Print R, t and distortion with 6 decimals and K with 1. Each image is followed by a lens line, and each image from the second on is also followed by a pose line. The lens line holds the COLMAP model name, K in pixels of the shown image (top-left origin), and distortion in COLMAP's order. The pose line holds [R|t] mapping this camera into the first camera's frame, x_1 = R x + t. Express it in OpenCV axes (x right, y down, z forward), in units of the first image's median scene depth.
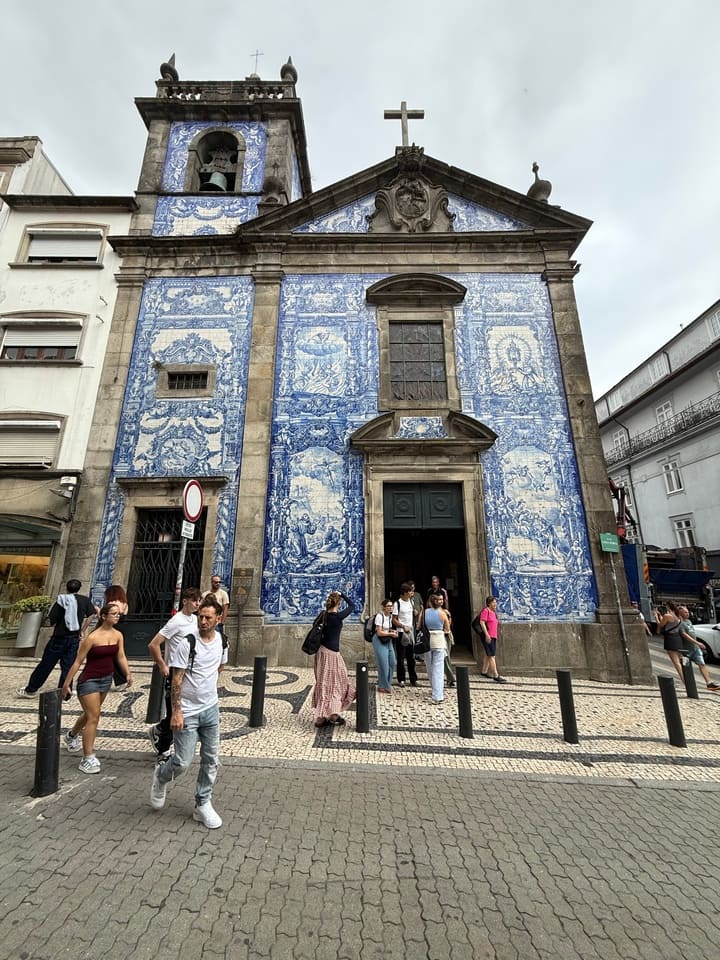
lens RADIAL K [[380.1, 0, 357.6], [0, 380.1, 491.9], [0, 0, 1]] dist [-0.001676, -0.000162]
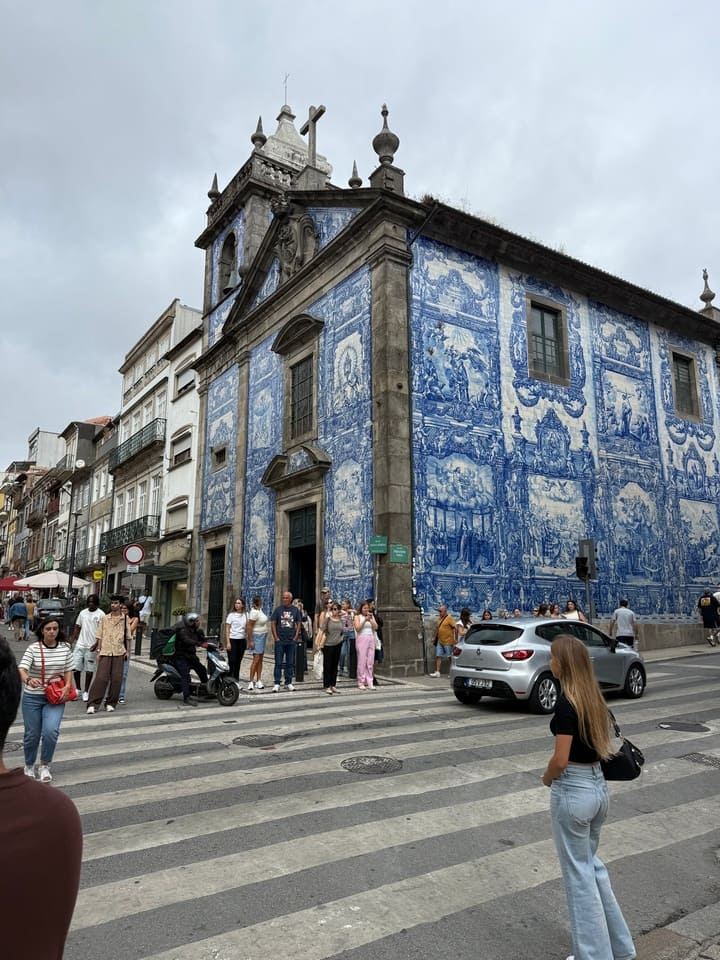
lens RADIAL K [[674.6, 0, 360.0], [0, 674.6, 480.0], [0, 0, 1]] dist [0.003353, -0.000785]
pose [[0.570606, -0.169636, -0.803513, 1.885714], [0.221821, 0.973901, -0.048084, 0.032005], [0.790698, -0.150799, 0.593343, -0.107863]]
